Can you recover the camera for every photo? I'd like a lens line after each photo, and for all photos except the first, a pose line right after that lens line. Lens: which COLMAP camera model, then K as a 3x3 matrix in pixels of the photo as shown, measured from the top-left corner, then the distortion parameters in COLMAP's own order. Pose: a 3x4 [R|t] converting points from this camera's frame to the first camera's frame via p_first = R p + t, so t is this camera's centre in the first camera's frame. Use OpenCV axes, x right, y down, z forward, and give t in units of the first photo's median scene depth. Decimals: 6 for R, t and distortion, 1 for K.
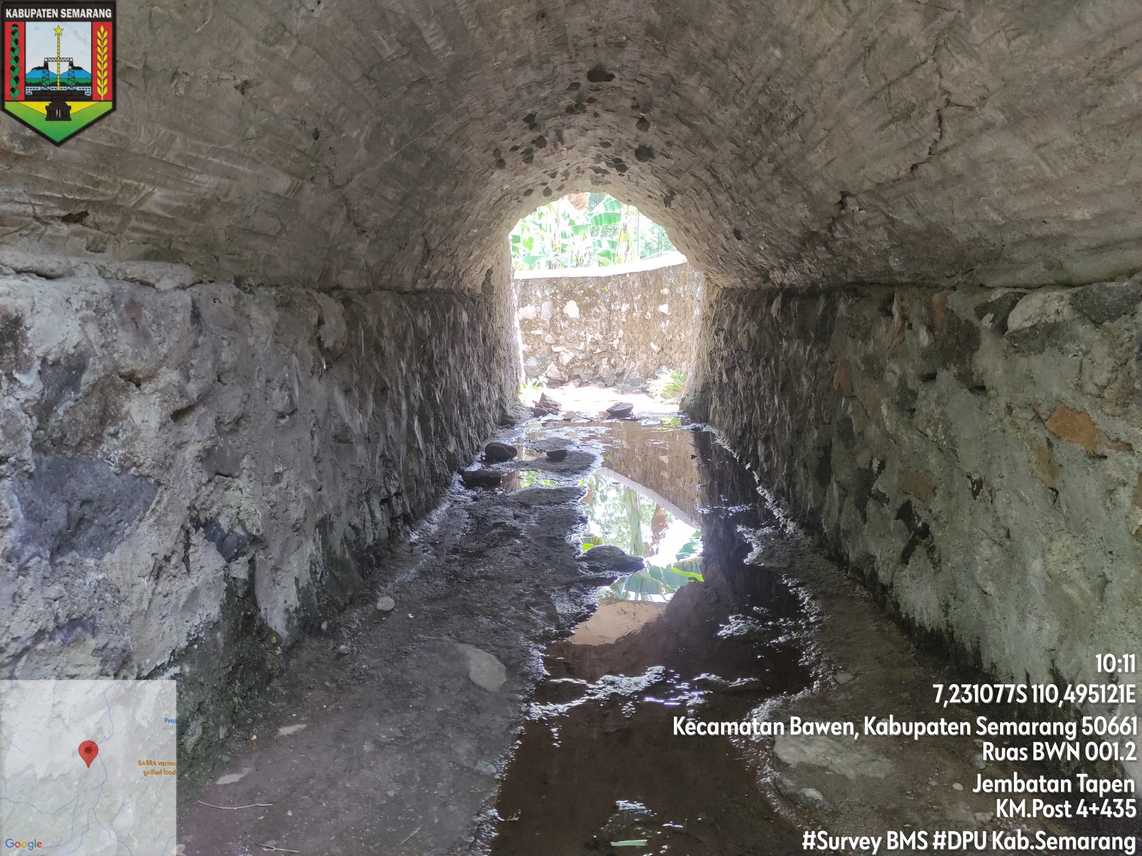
lens RADIAL K [[842.8, 0, 567.0], [0, 842.8, 429.5], [0, 0, 1]] dist [0.054725, -0.050161]
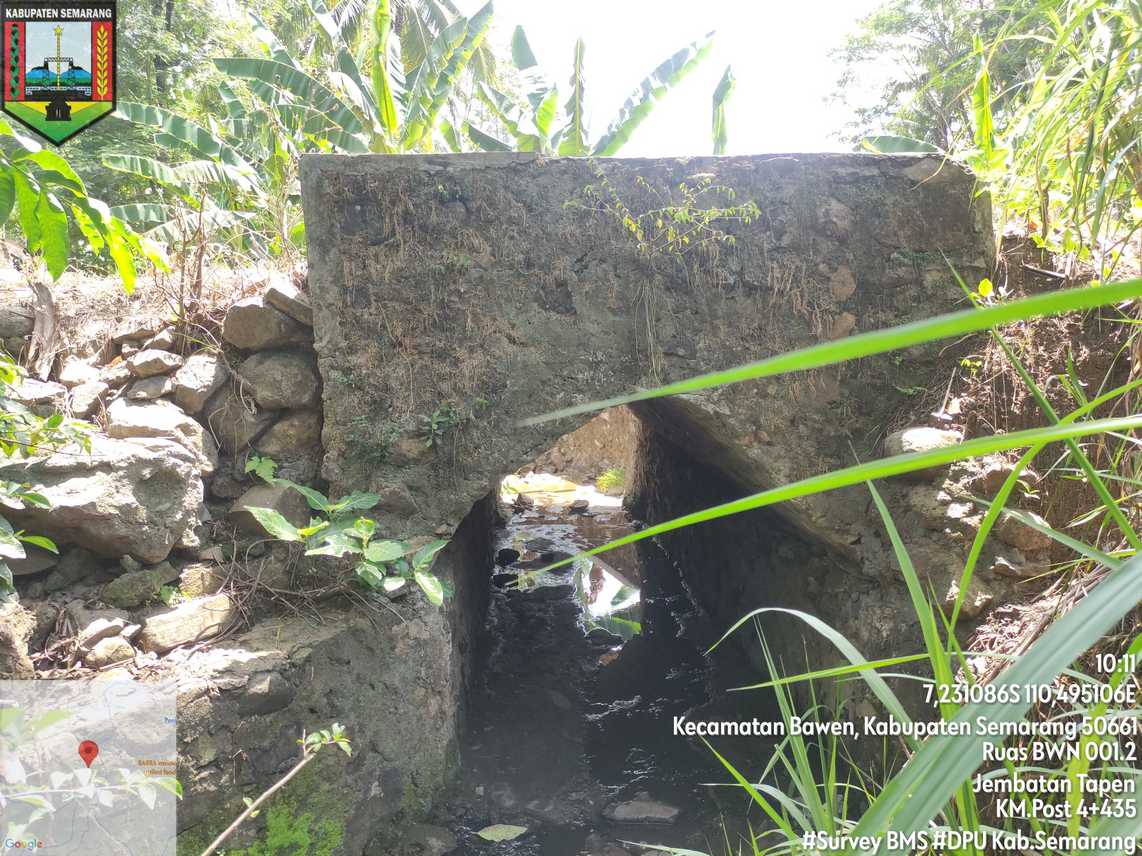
lens RADIAL K [[842.8, 0, 573.7], [0, 842.8, 425.6], [0, 0, 1]] dist [0.054725, -0.050161]
pose [[0.994940, -0.010378, 0.099931, -0.148078], [0.015066, 0.998815, -0.046275, -0.170735], [-0.099332, 0.047546, 0.993918, -0.640402]]
